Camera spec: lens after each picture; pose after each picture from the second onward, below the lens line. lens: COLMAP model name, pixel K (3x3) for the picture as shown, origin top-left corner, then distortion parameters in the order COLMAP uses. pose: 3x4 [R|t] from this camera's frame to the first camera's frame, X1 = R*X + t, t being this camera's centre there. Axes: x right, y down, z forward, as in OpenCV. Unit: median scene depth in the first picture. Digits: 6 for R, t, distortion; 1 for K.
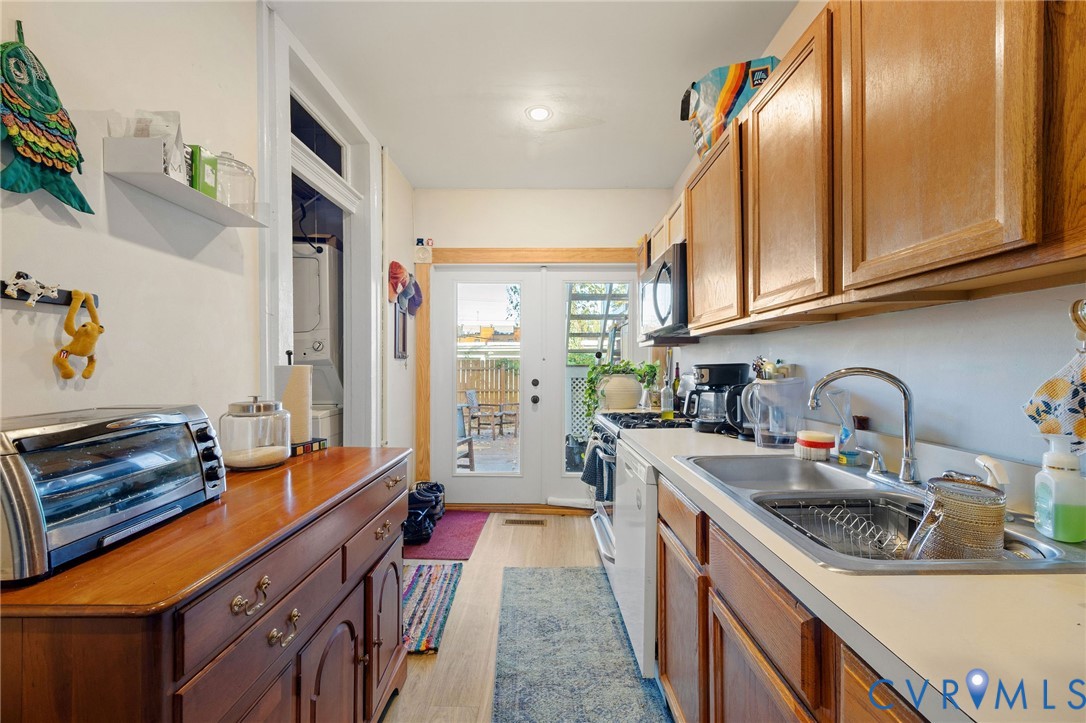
lens RADIAL K [[442.3, 0, 543.0], [0, 442.3, 361.5], [0, 0, 1]] dist [0.020143, -0.000123]
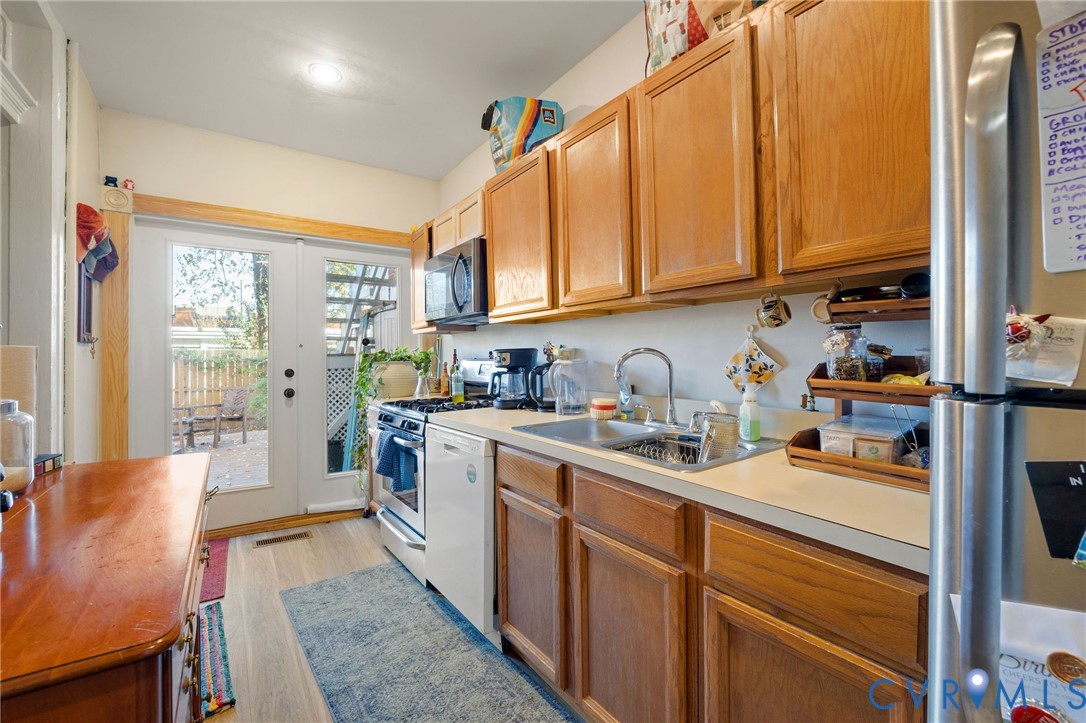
lens RADIAL K [[463.8, 0, 539.8], [0, 463.8, 340.3], [0, 0, 1]] dist [-0.000589, -0.000172]
pose [[0.817043, 0.012996, 0.576430, -0.238571], [0.002436, 0.999659, -0.025990, 0.014947], [-0.576571, 0.022639, 0.816733, -0.012033]]
